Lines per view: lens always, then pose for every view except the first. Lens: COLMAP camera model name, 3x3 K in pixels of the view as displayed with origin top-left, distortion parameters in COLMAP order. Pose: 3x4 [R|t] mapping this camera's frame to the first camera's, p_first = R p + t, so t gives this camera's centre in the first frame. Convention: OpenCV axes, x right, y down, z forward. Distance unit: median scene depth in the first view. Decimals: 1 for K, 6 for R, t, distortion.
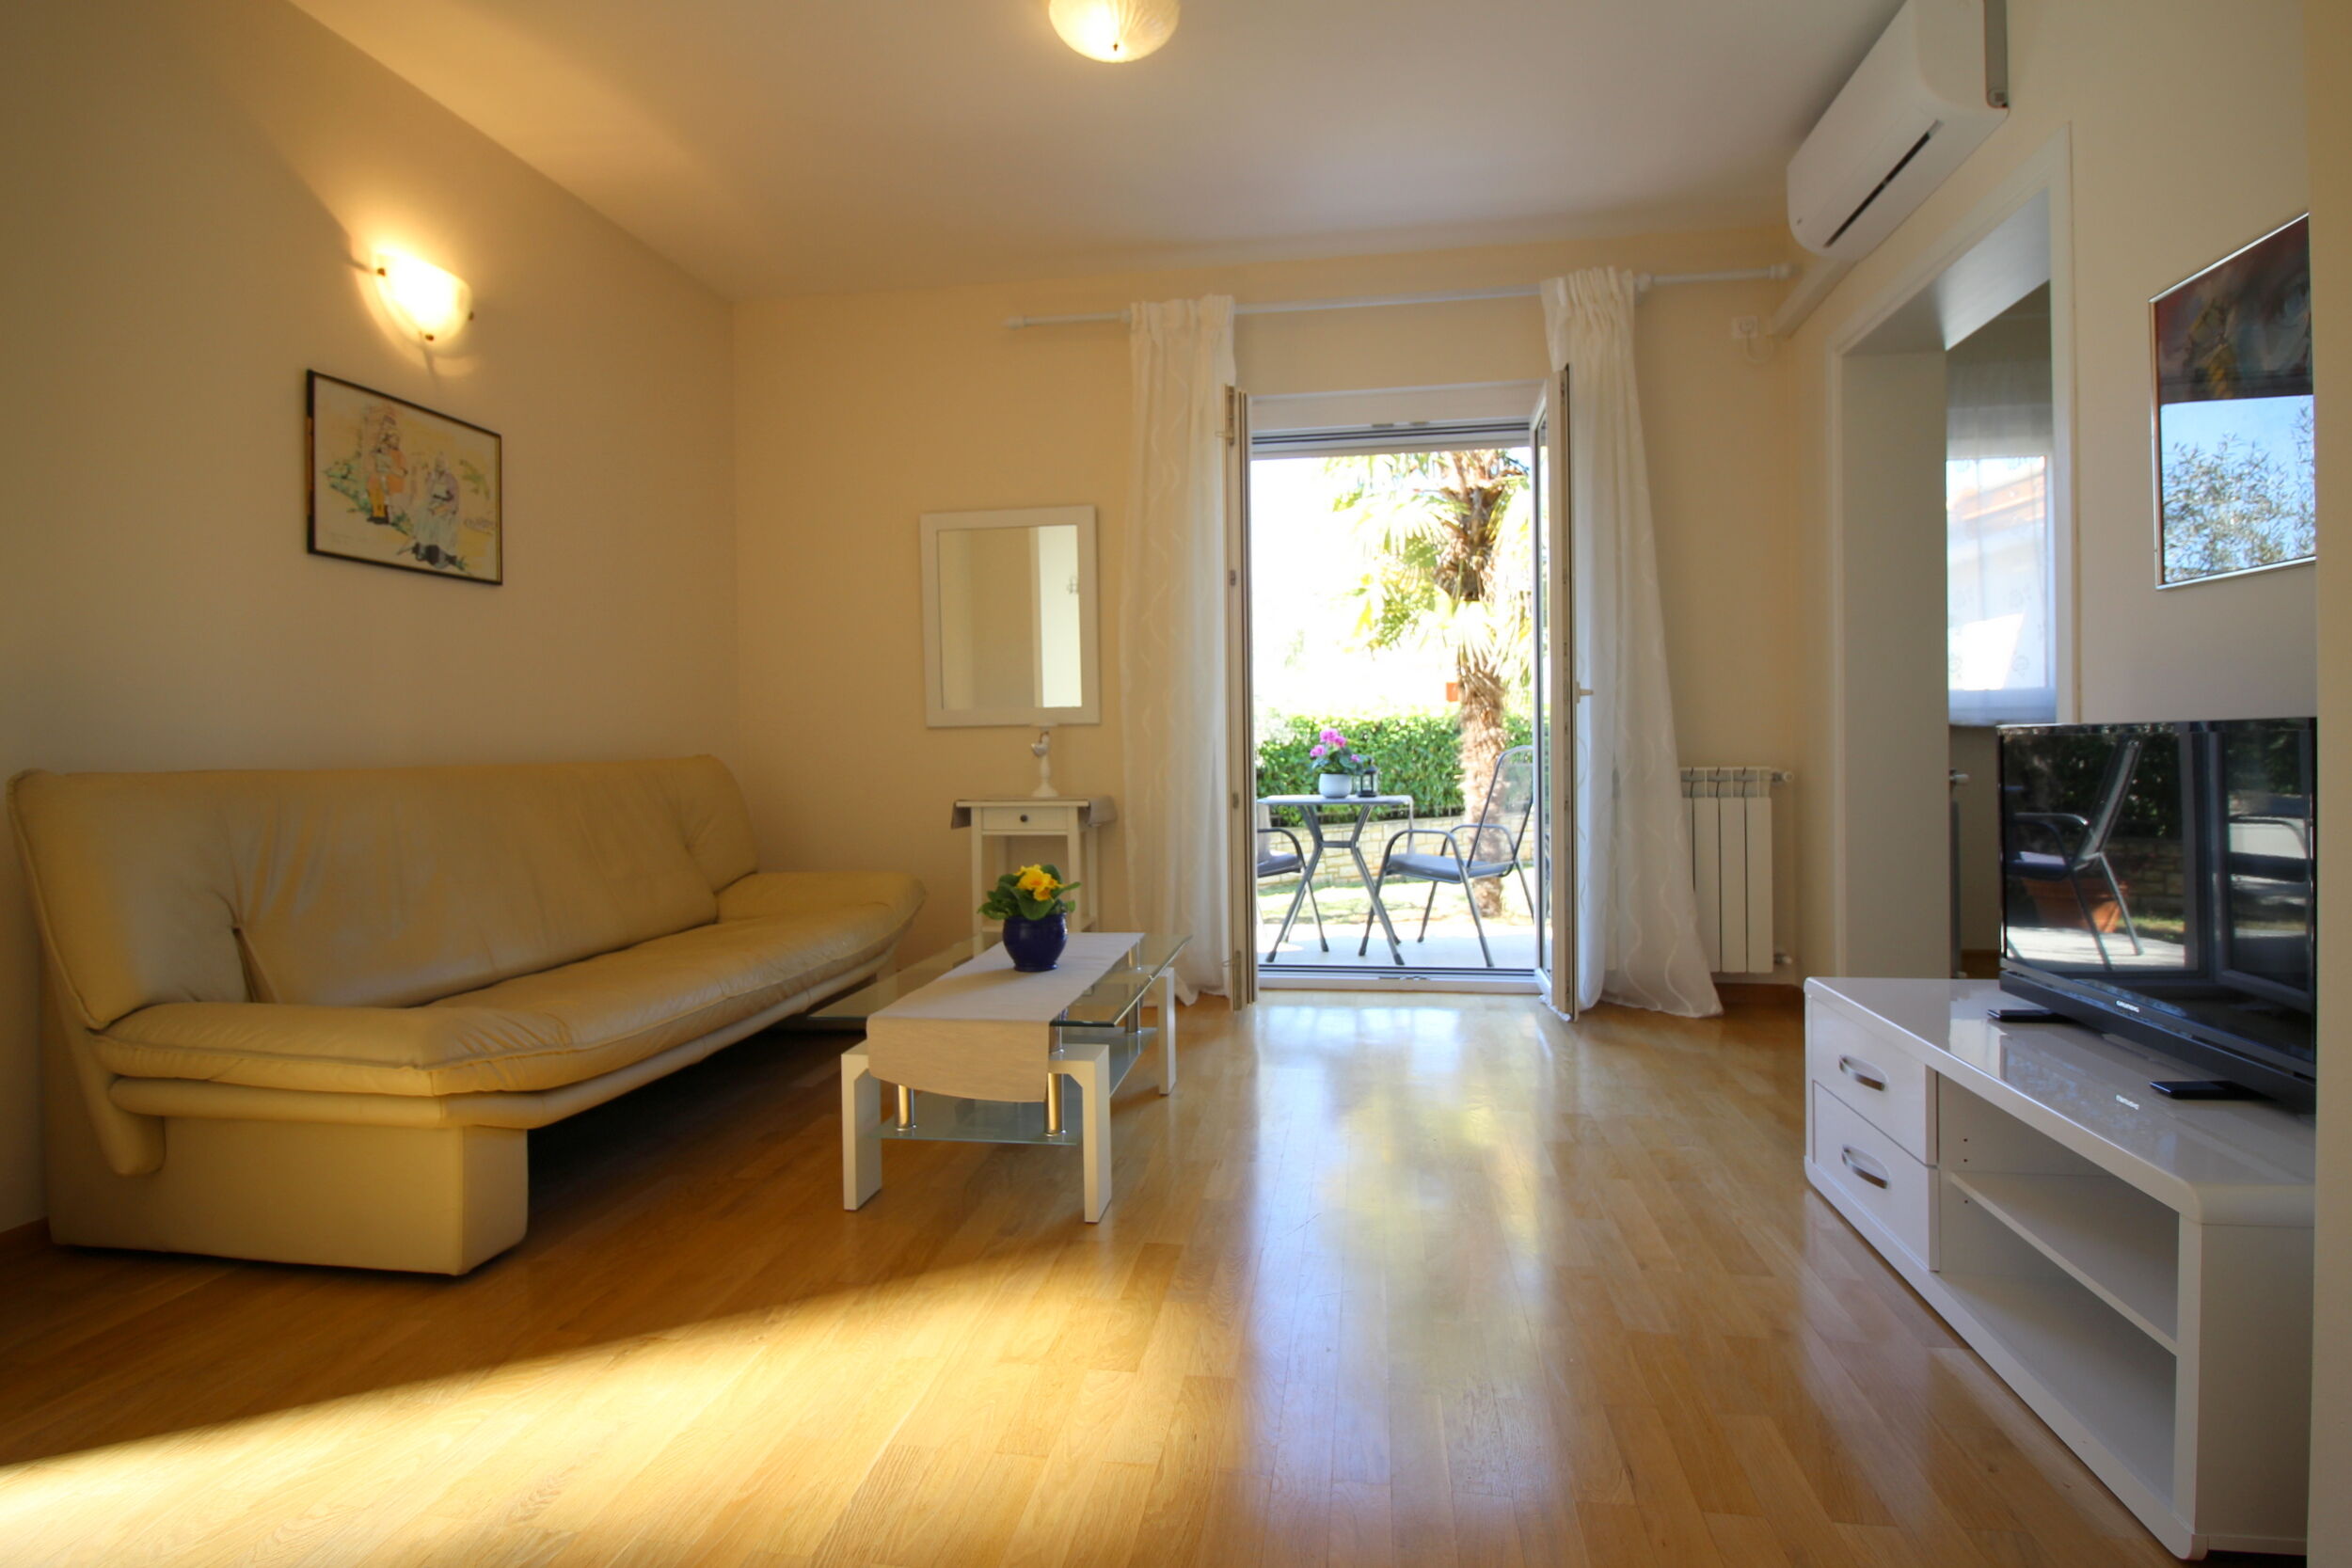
lens RADIAL K [[1163.1, 0, 1177.7], [0, 1163.1, 757.9], [0, 0, 1]] dist [0.004332, -0.015239]
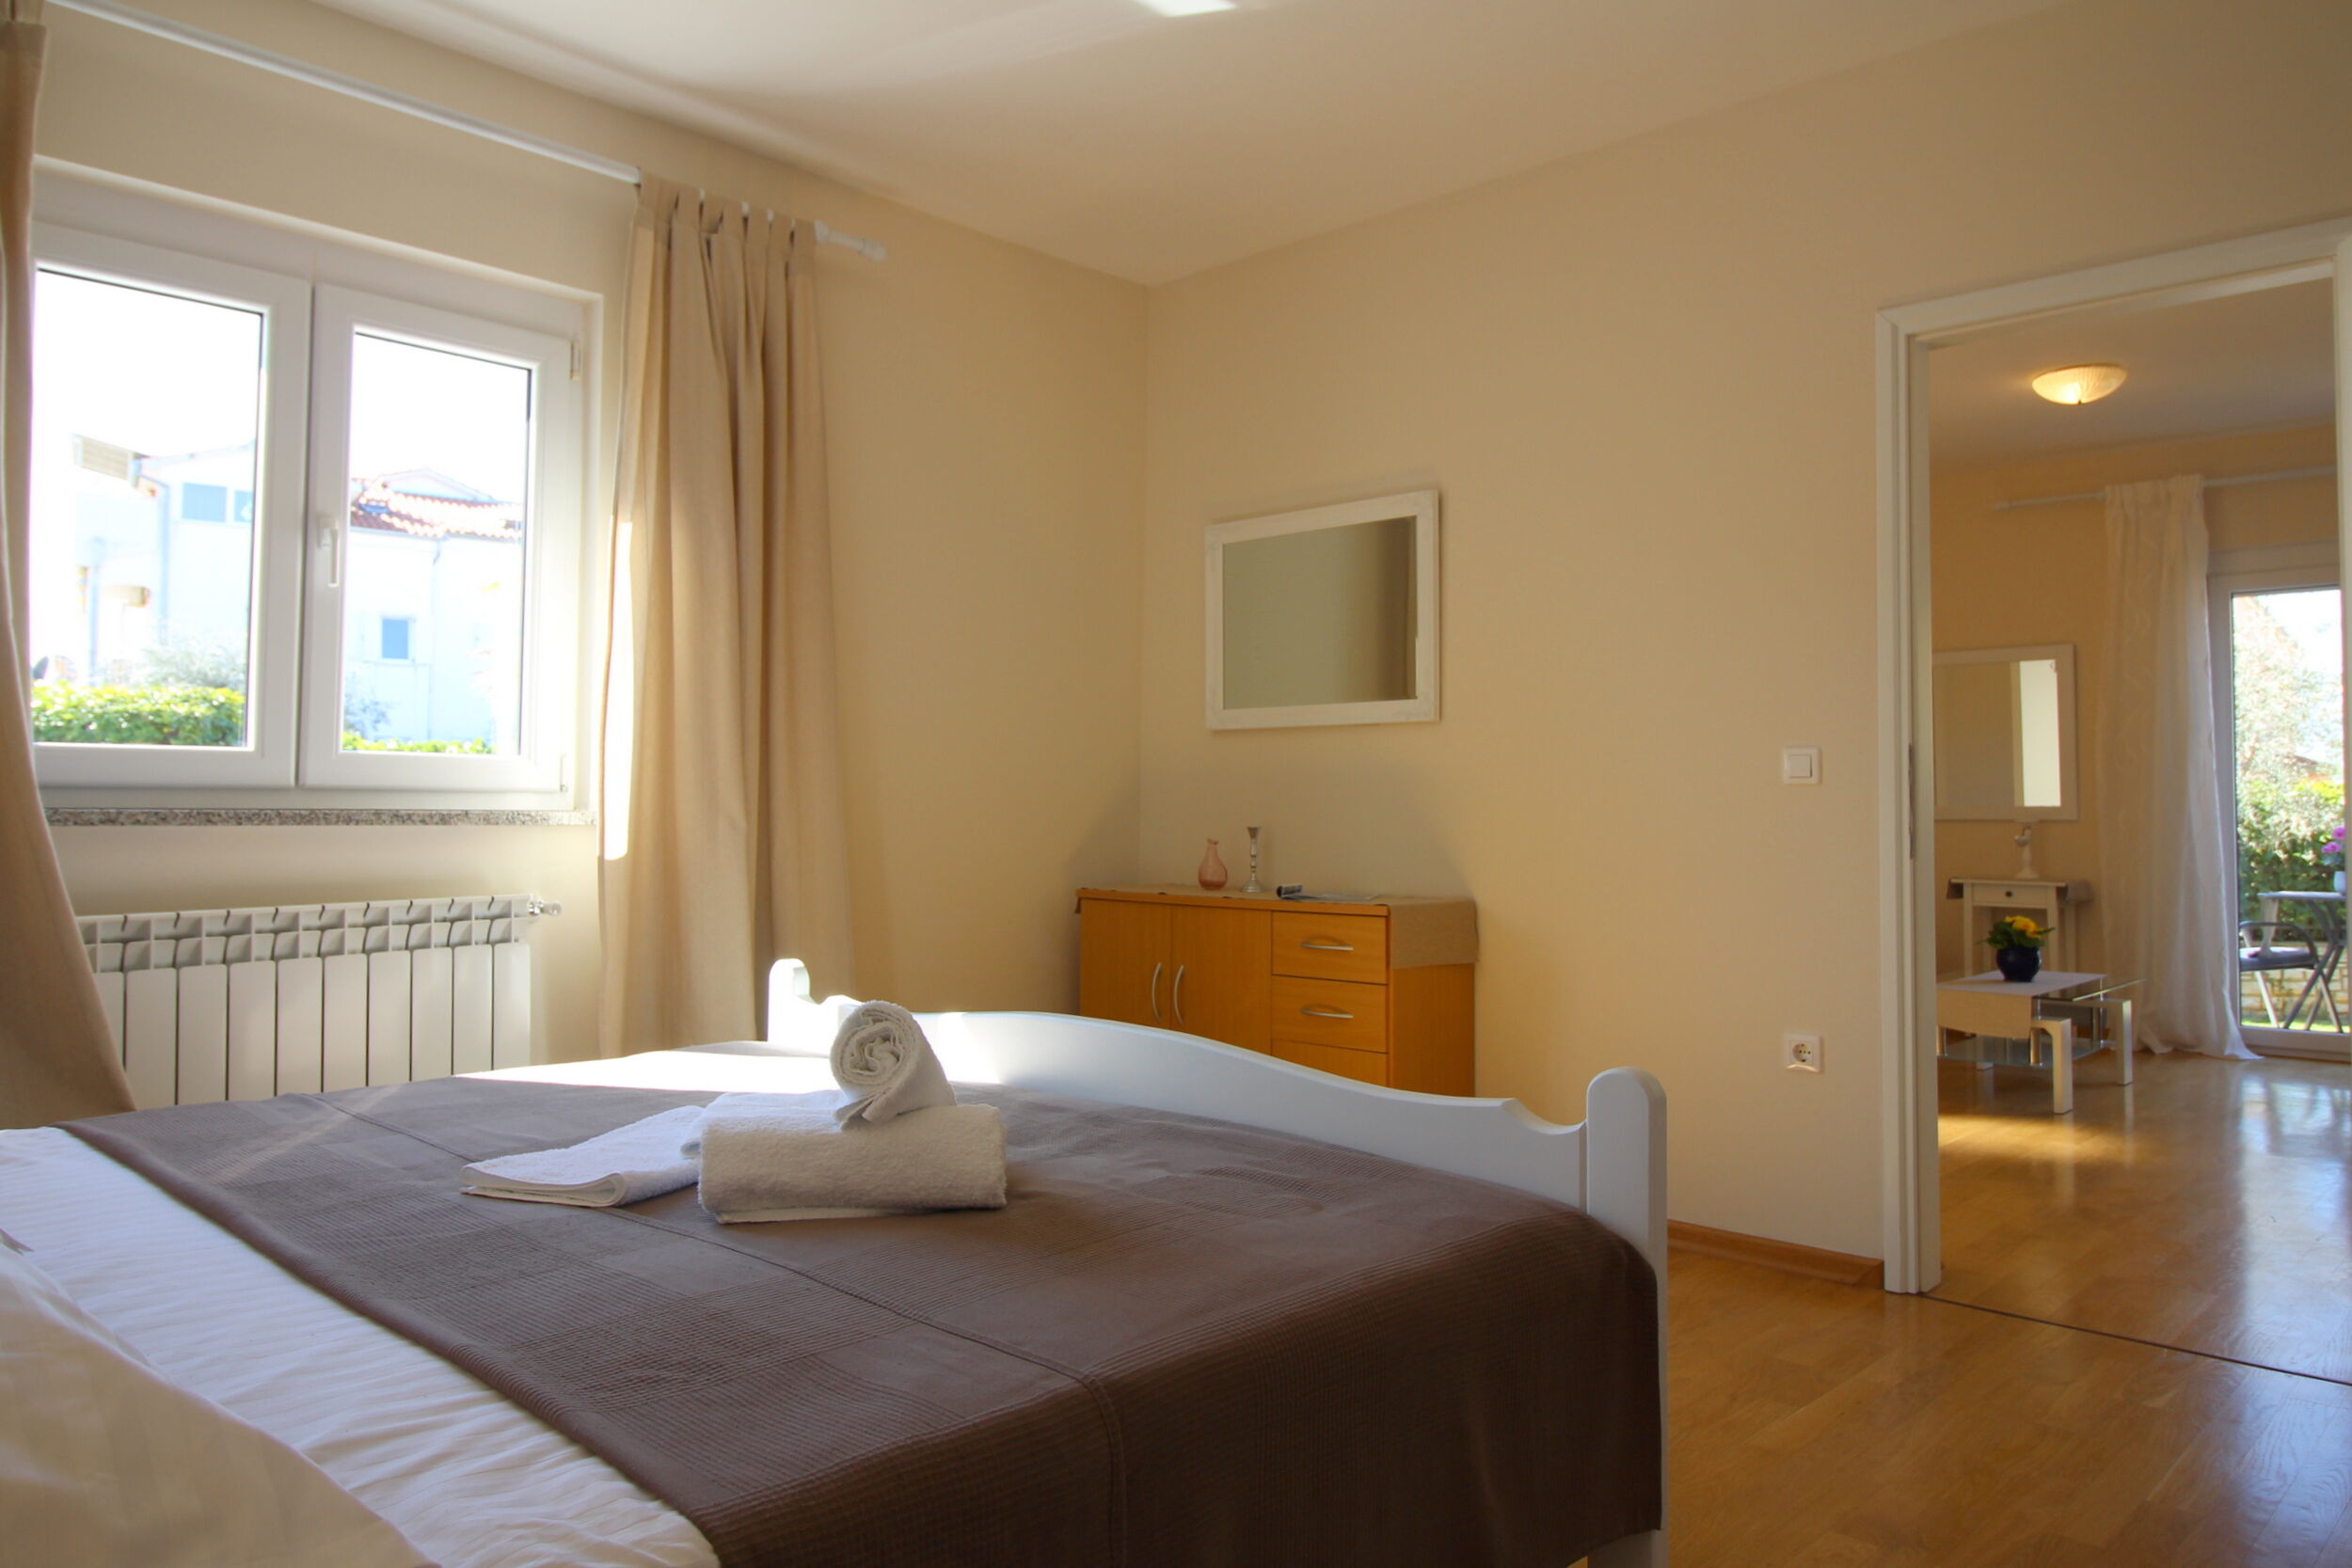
lens RADIAL K [[1577.3, 0, 1179.2], [0, 1577.3, 747.1], [0, 0, 1]] dist [0.001521, -0.000134]
pose [[0.823145, -0.004603, -0.567813, 0.134088], [-0.025369, 0.998671, -0.044873, -0.010931], [0.567265, 0.051342, 0.821934, -1.236665]]
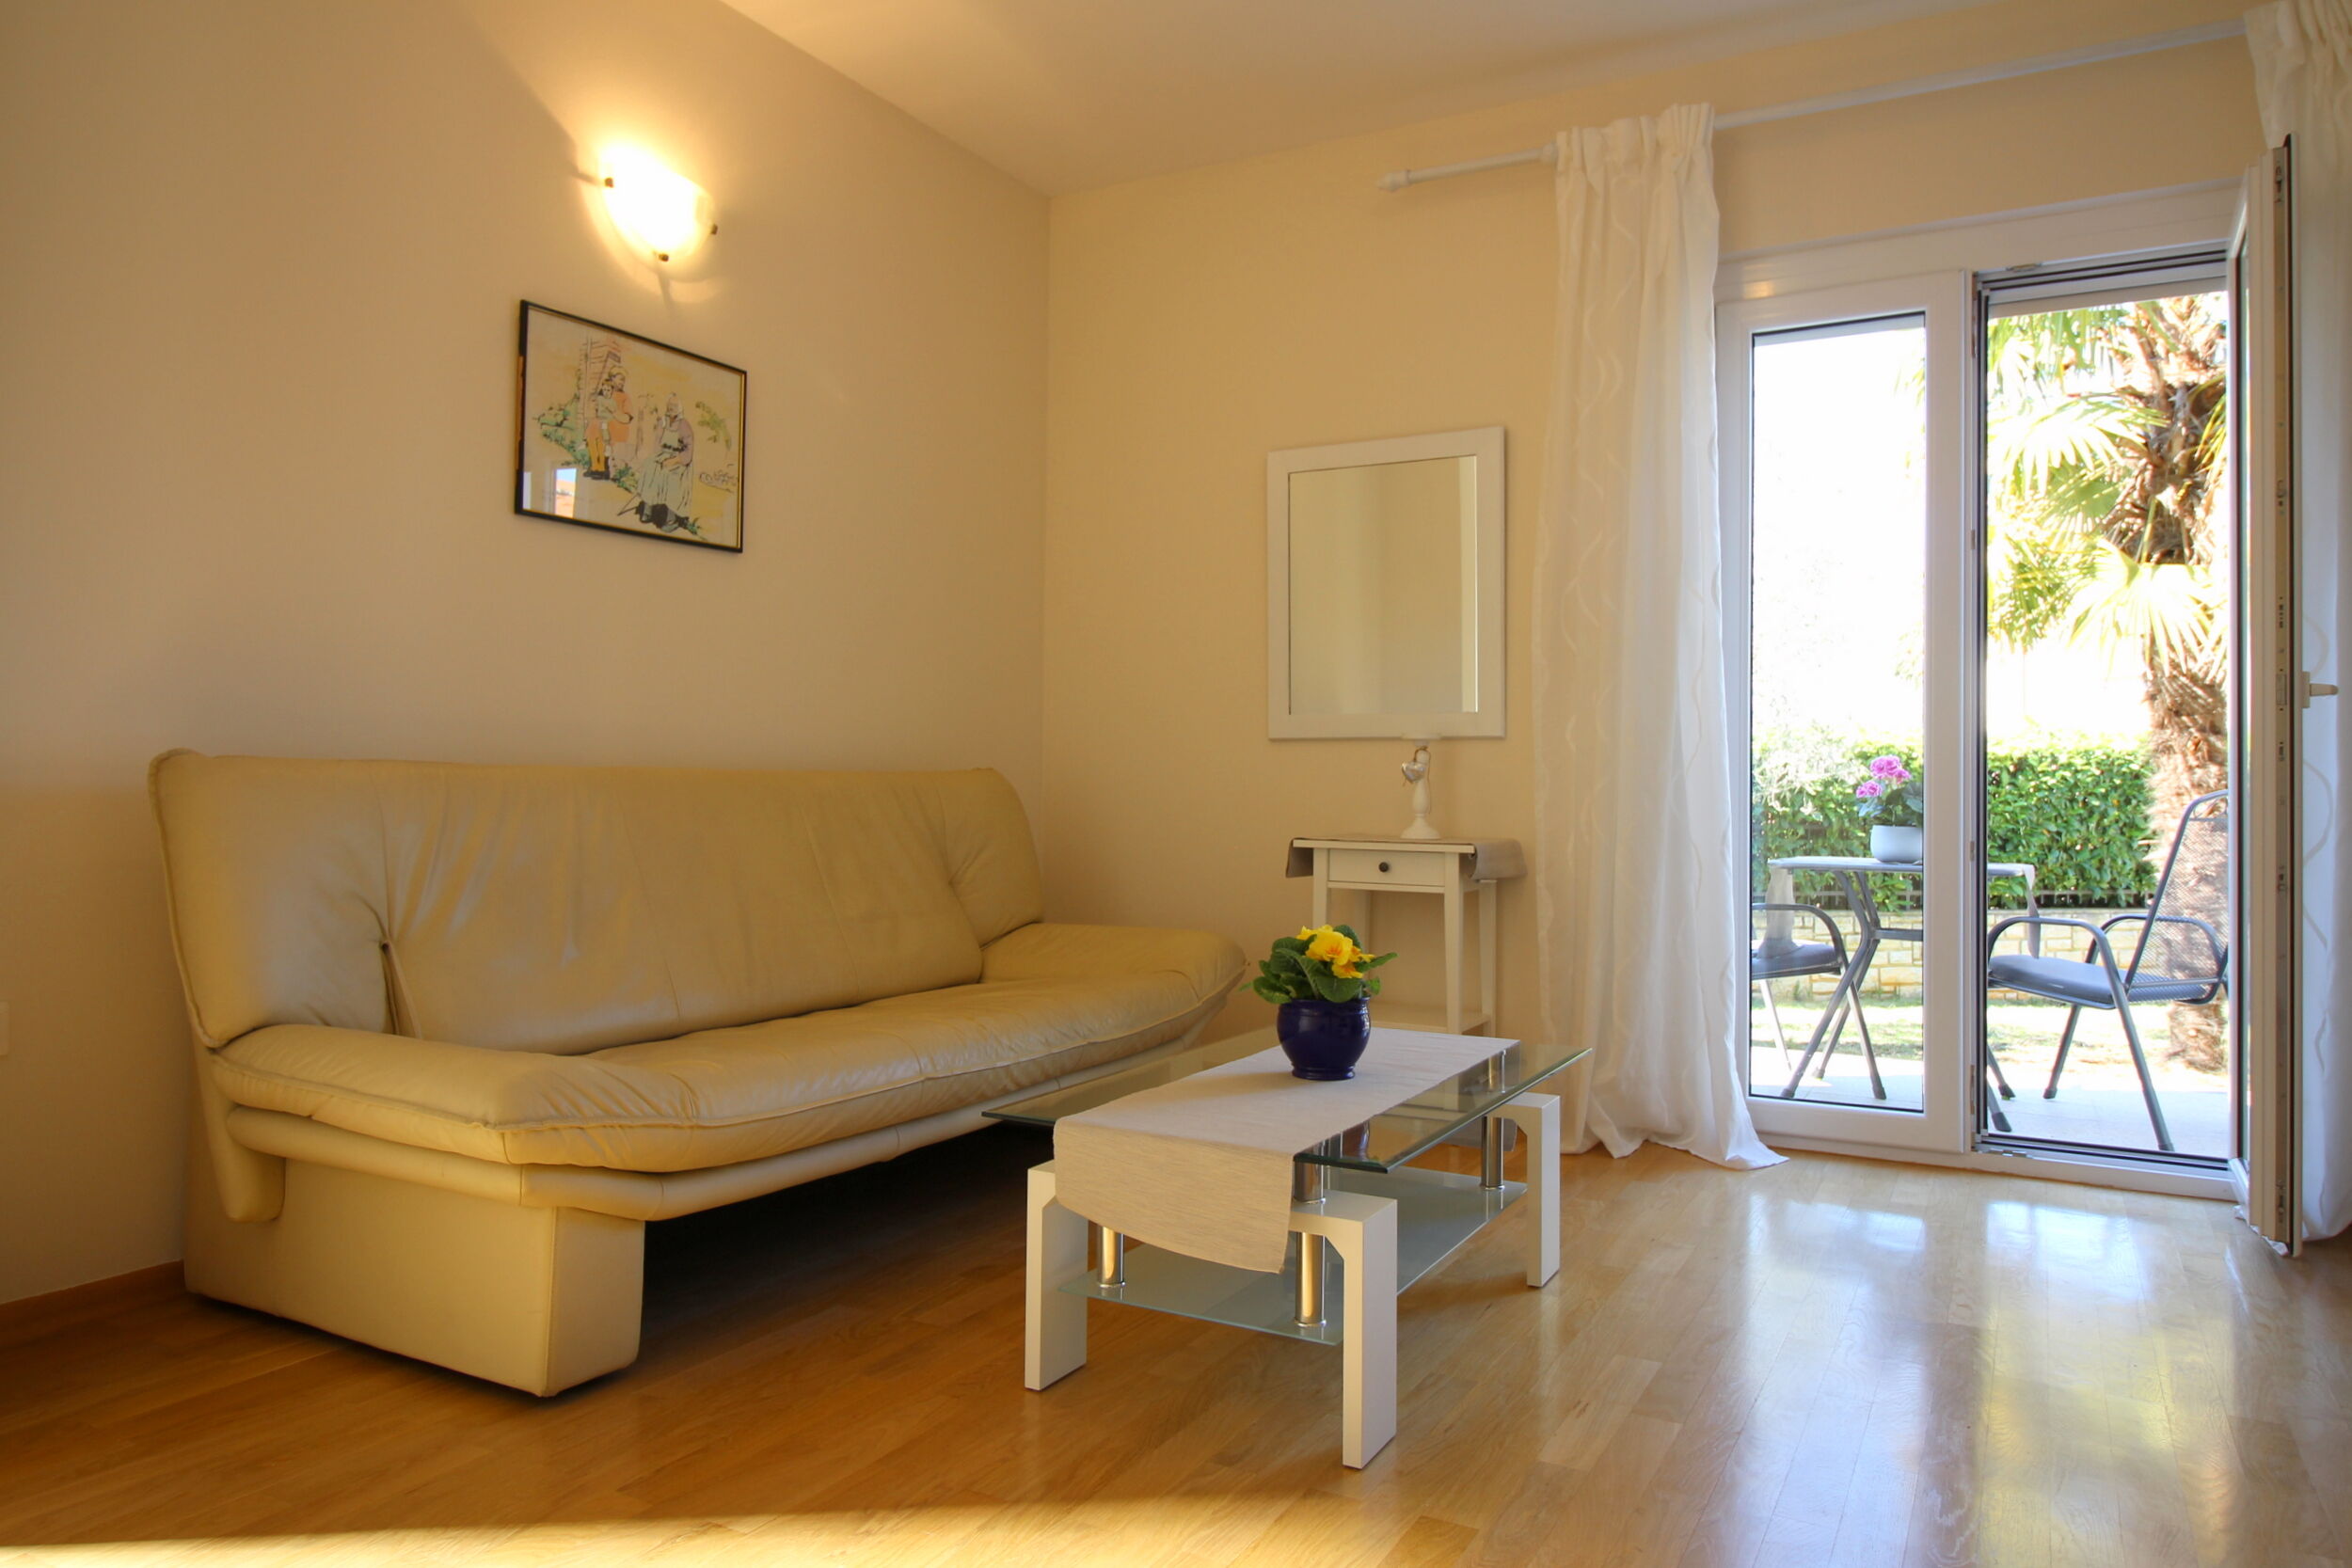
lens RADIAL K [[1539.7, 0, 1171.9], [0, 1539.7, 747.2], [0, 0, 1]] dist [0.004128, -0.001219]
pose [[0.938966, 0.016914, -0.343593, 0.086885], [-0.029025, 0.999124, -0.030136, 0.014193], [0.342782, 0.038270, 0.938635, 0.090308]]
